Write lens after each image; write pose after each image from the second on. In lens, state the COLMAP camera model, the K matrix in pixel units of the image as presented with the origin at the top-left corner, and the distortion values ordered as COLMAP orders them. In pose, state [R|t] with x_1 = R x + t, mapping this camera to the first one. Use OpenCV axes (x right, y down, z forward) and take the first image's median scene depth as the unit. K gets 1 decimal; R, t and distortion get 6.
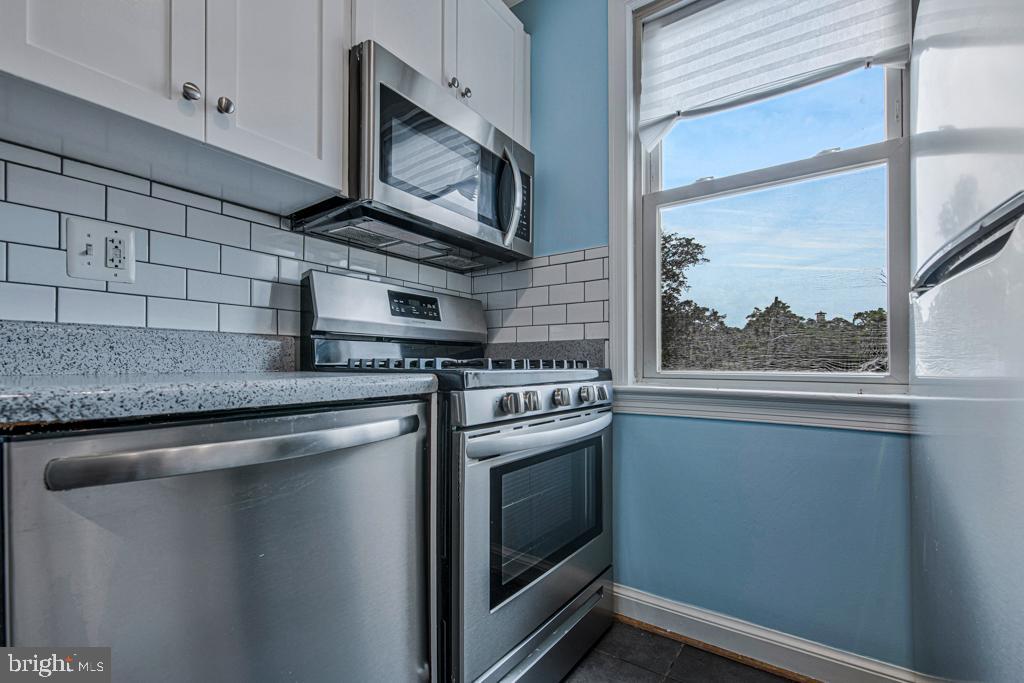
lens RADIAL K [[444.8, 0, 512.7], [0, 444.8, 366.7], [0, 0, 1]] dist [-0.009031, -0.000372]
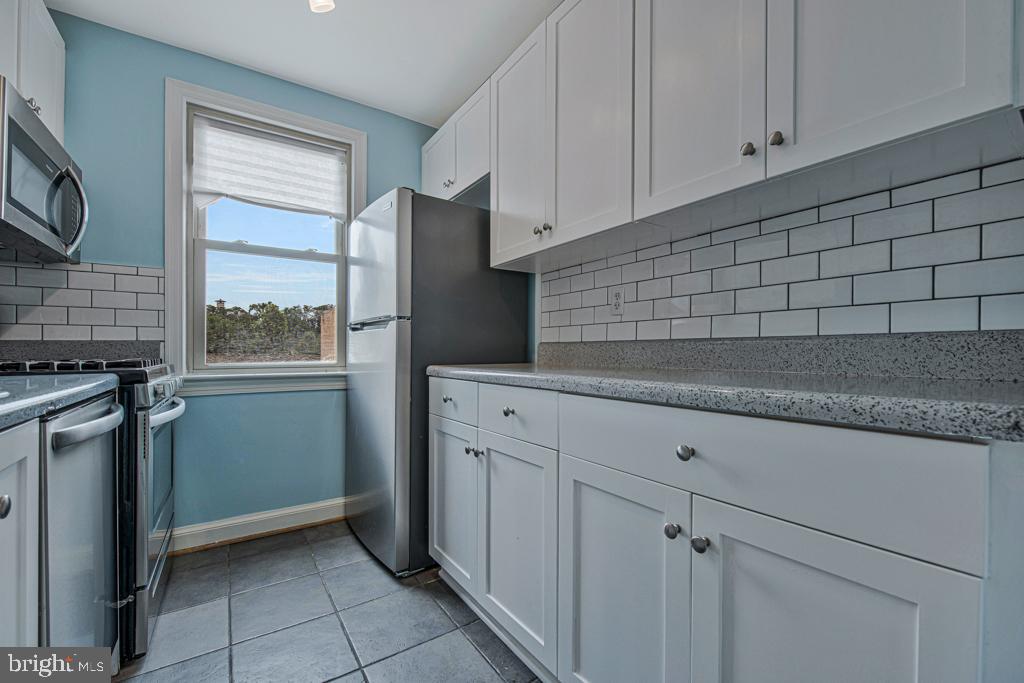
lens RADIAL K [[419.4, 0, 497.1], [0, 419.4, 355.4], [0, 0, 1]] dist [-0.002726, -0.000738]
pose [[0.376426, -0.014393, 0.926335, -0.849317], [0.006311, 0.999896, 0.012971, -0.044491], [-0.926425, 0.000963, 0.376478, -0.556221]]
